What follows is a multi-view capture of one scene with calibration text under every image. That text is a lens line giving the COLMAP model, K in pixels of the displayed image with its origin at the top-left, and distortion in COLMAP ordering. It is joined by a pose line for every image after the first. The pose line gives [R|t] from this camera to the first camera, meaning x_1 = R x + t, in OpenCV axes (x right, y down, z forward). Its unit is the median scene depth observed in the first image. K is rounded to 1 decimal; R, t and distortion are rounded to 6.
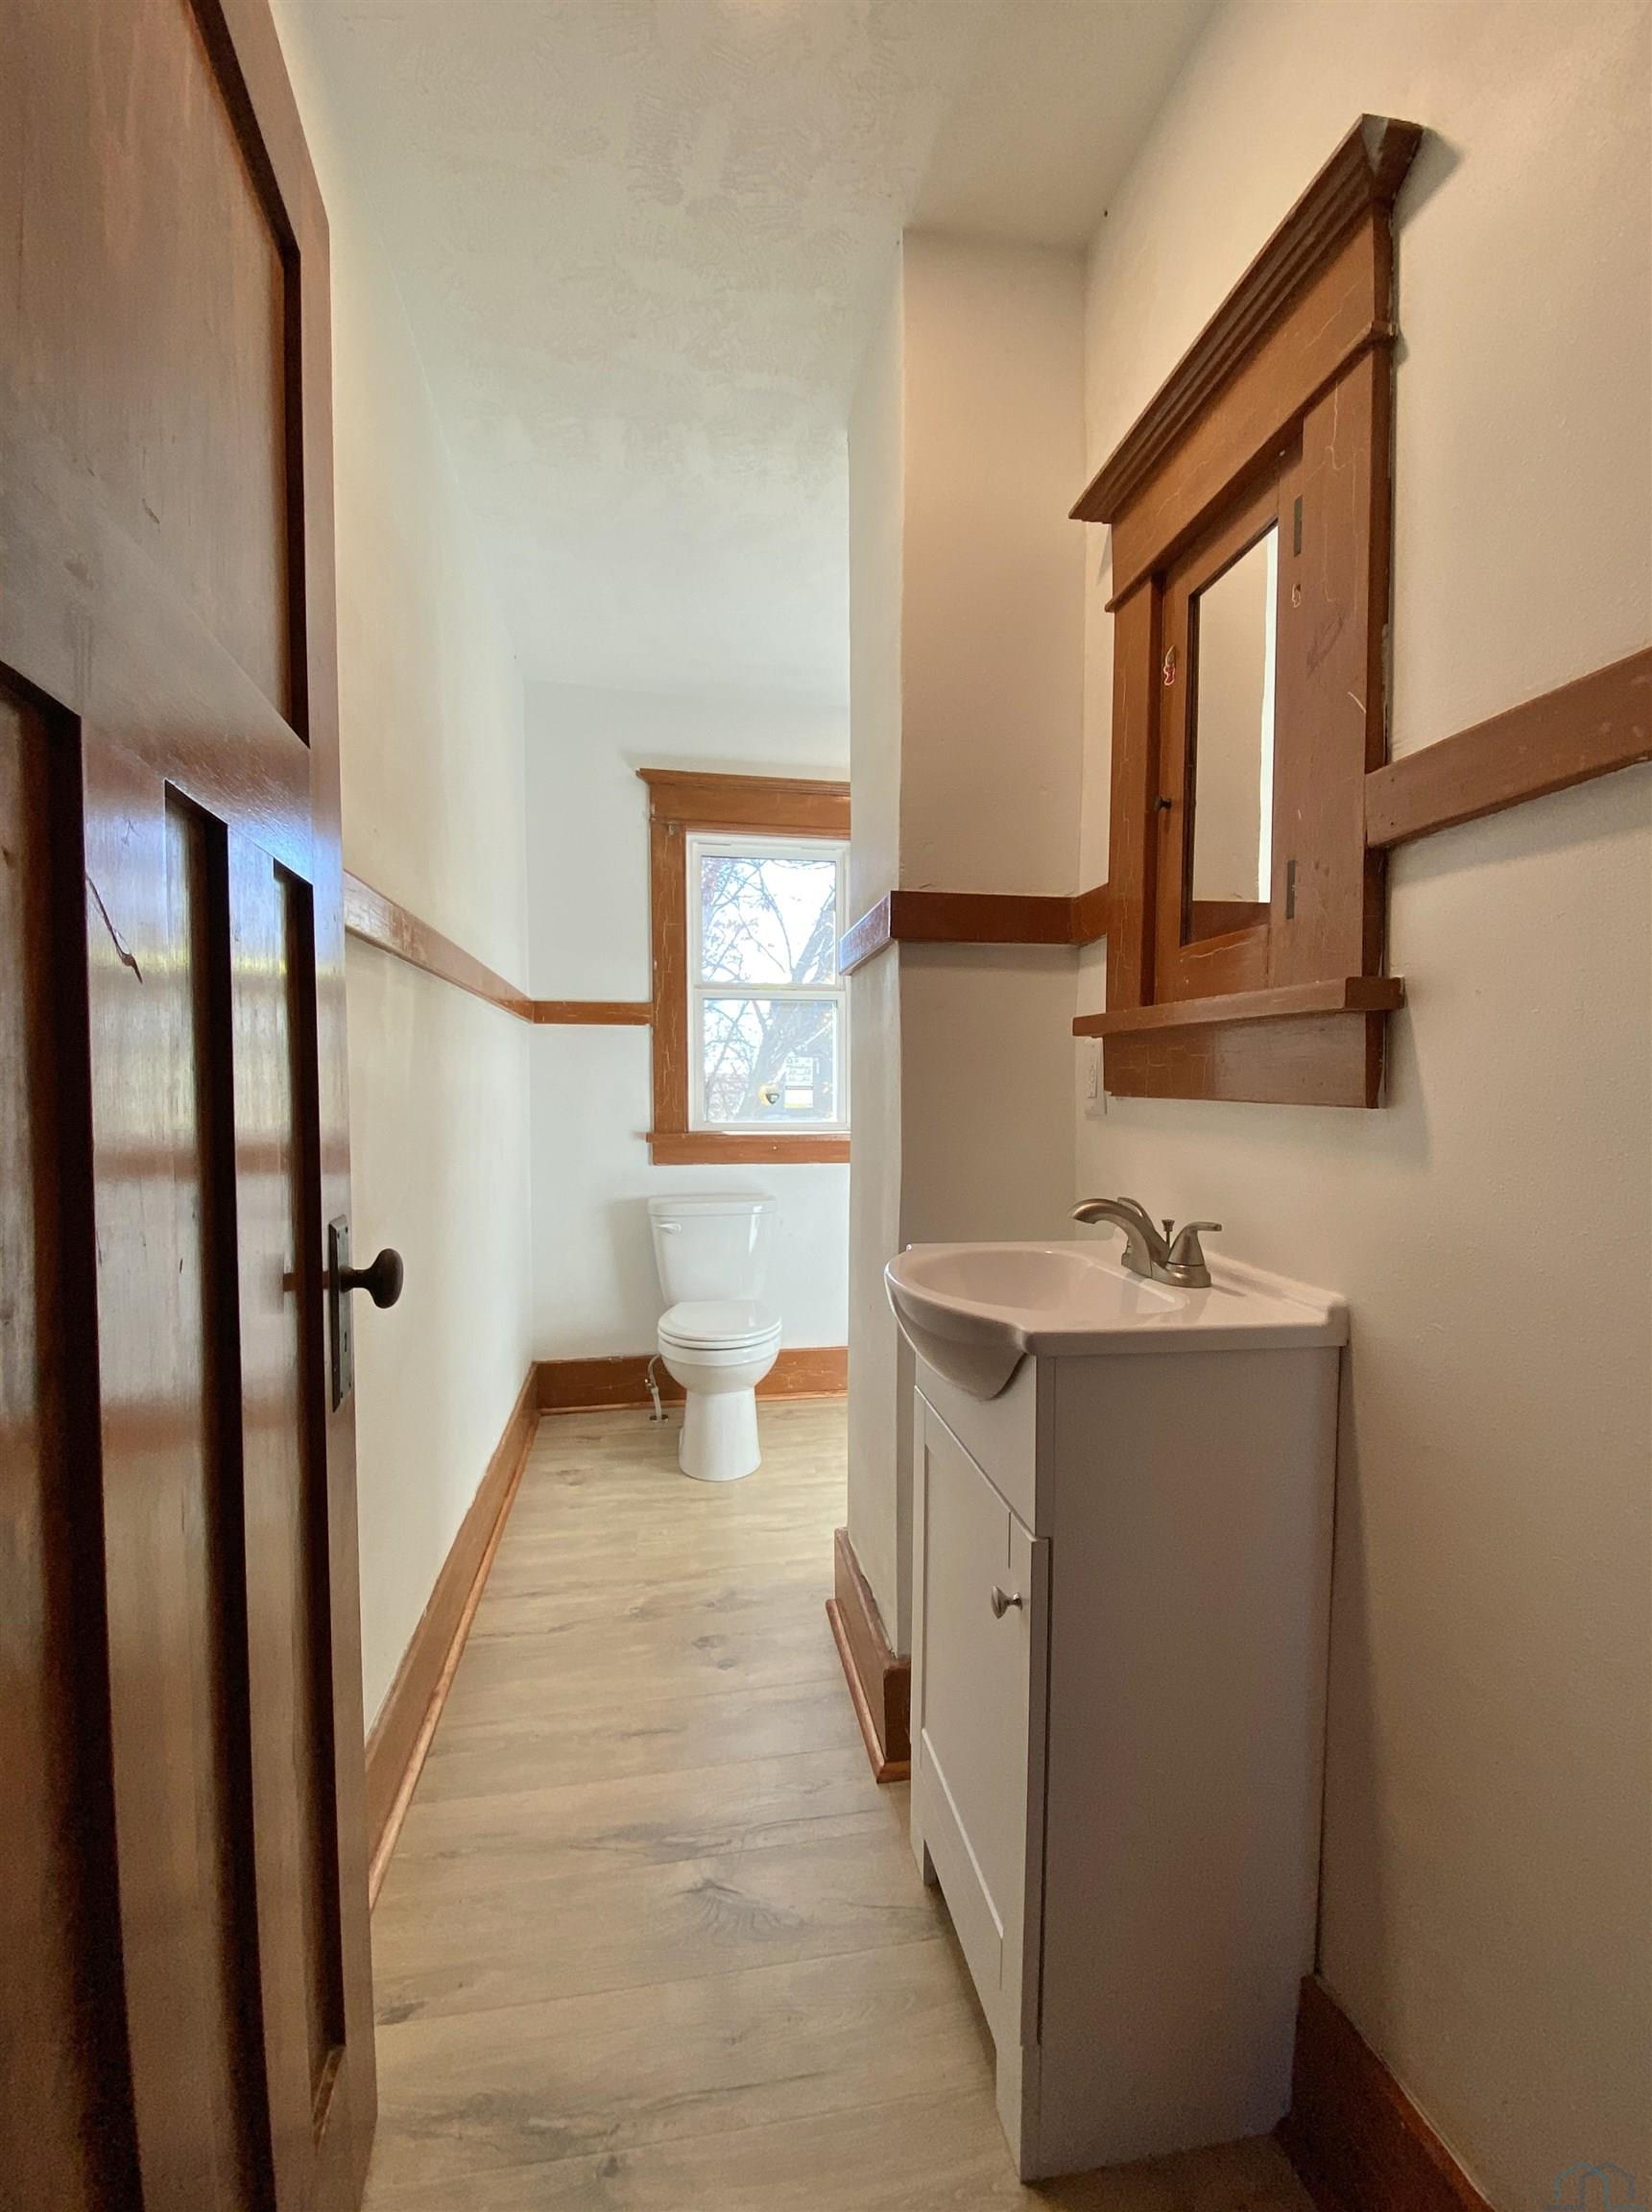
lens RADIAL K [[962.6, 0, 826.0], [0, 962.6, 1106.0], [0, 0, 1]] dist [0.113100, 0.000015]
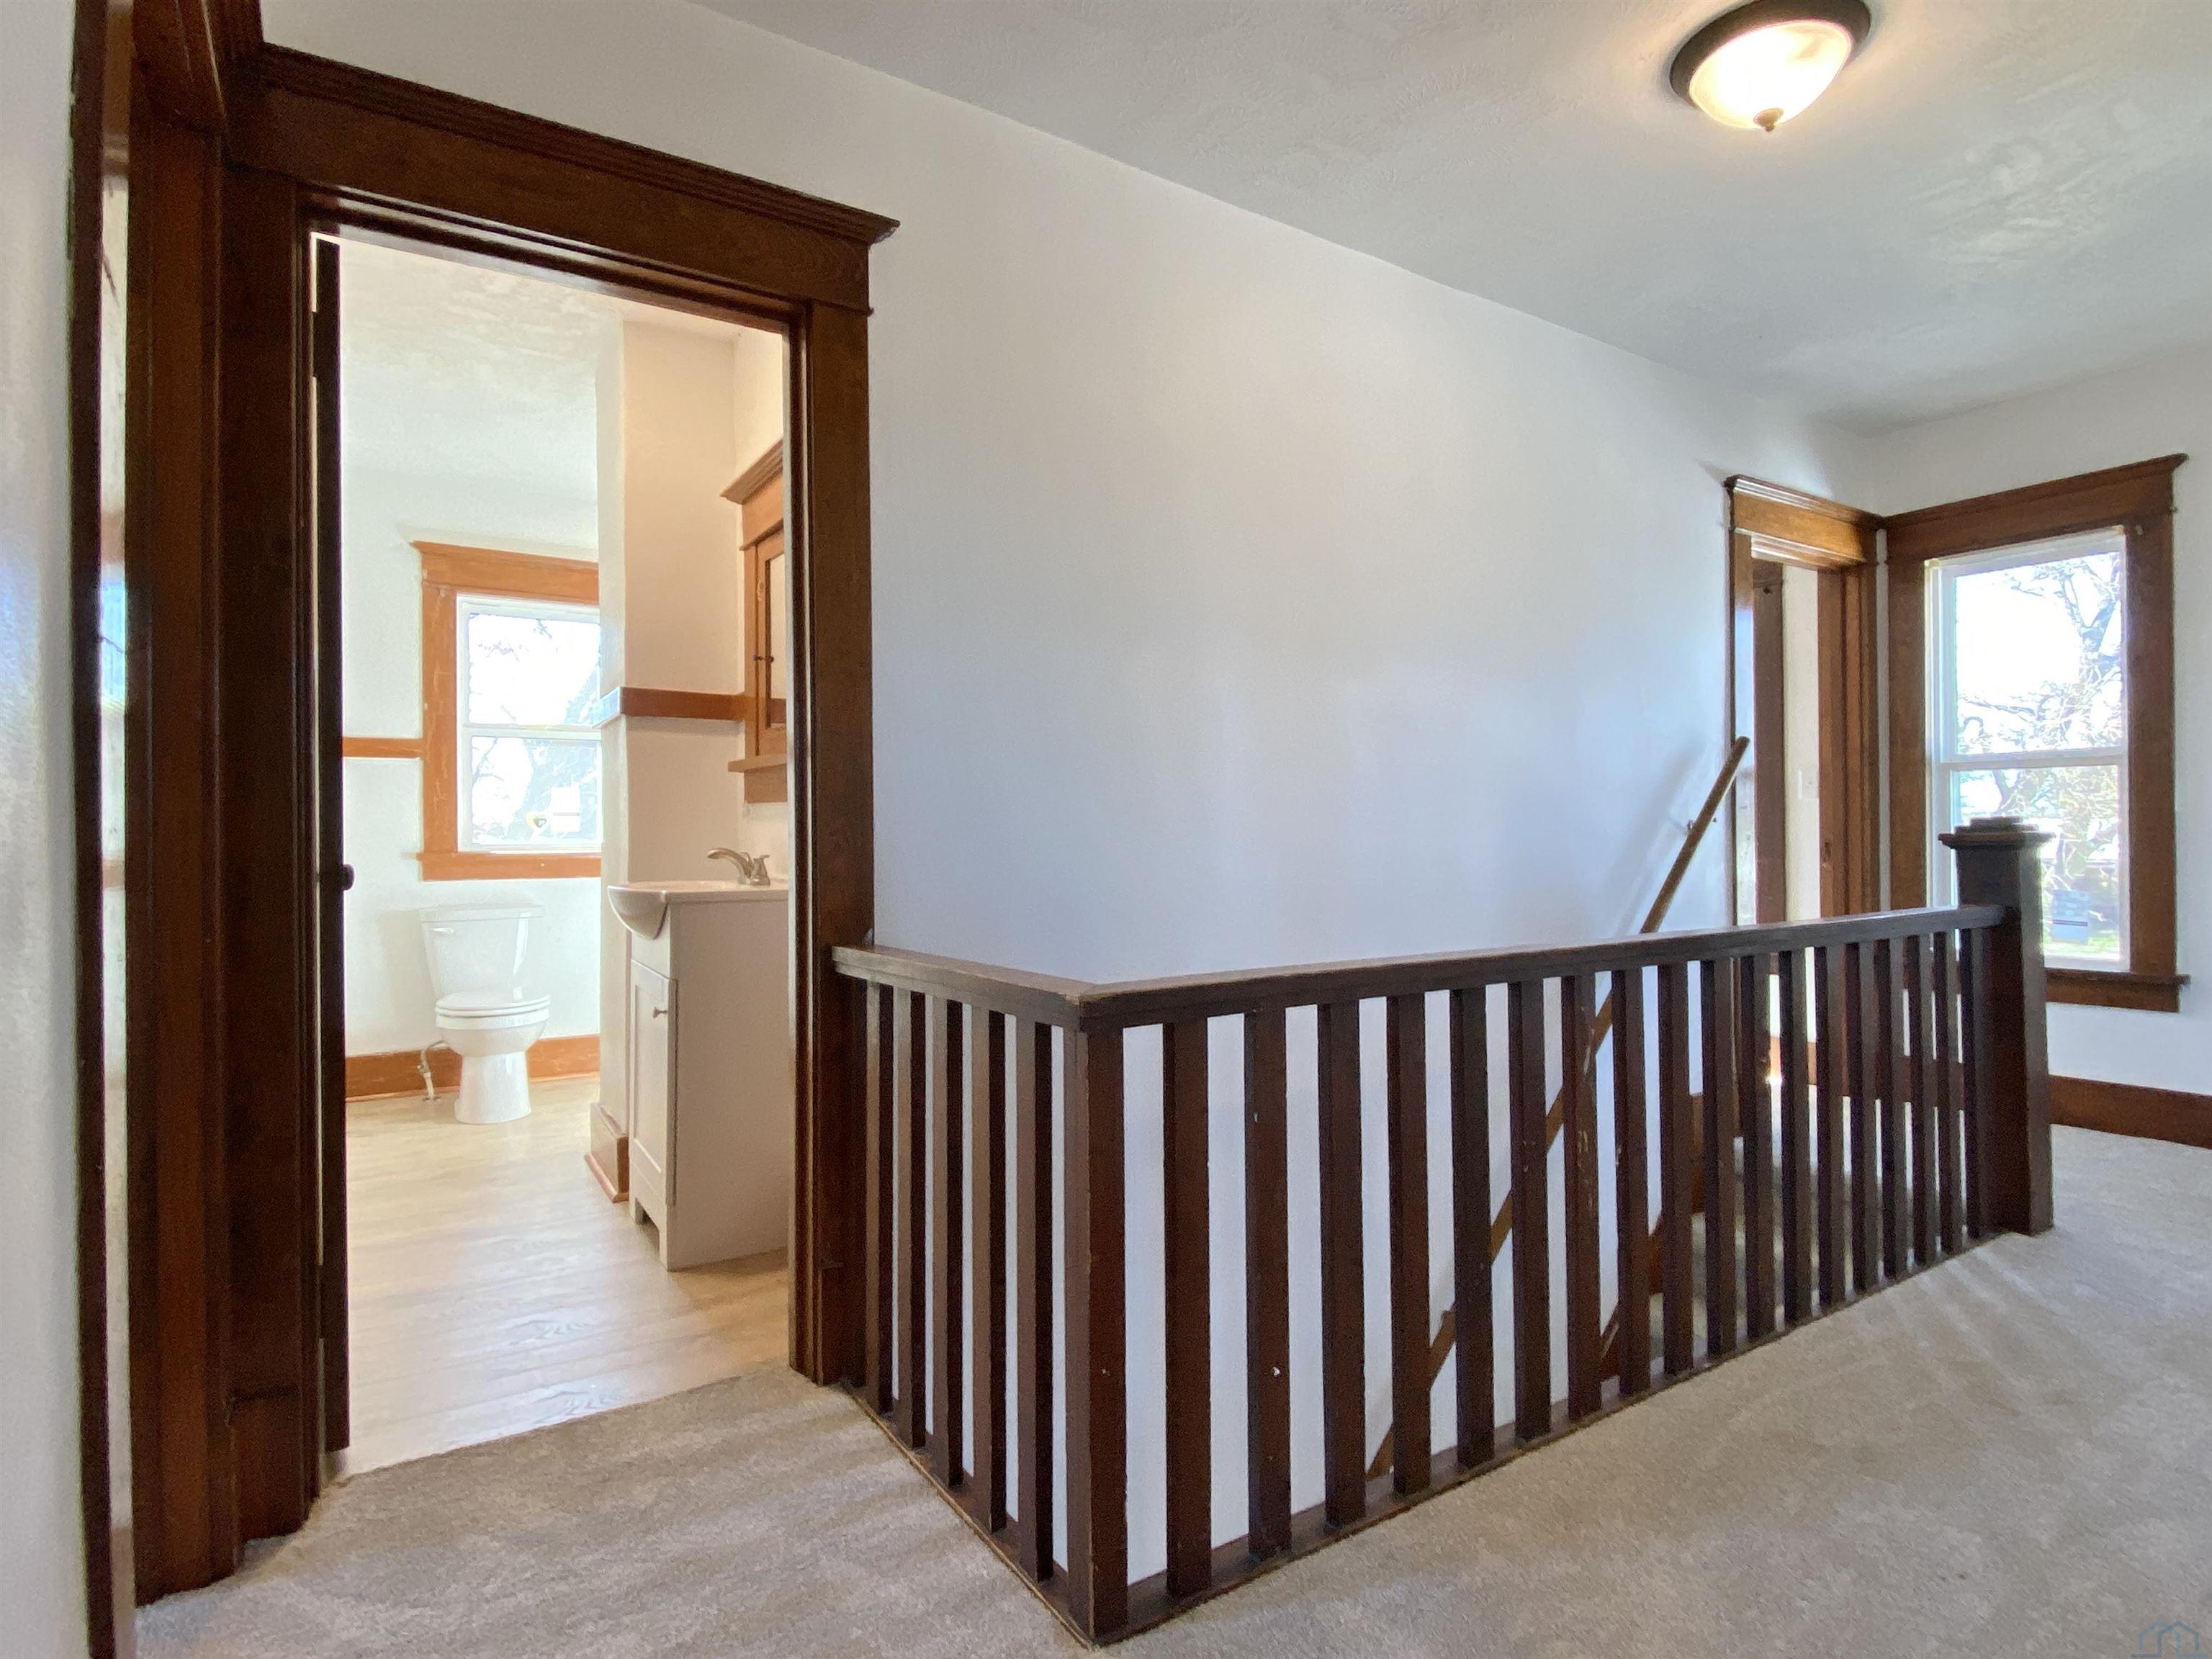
lens RADIAL K [[1166.1, 0, 1106.0], [0, 1166.1, 829.5], [0, 0, 1]] dist [0.001116, 0.000148]
pose [[0.919962, -0.000586, 0.392008, 0.041030], [0.011997, 0.999573, -0.026659, 0.084046], [-0.391825, 0.029228, 0.919575, -1.057467]]
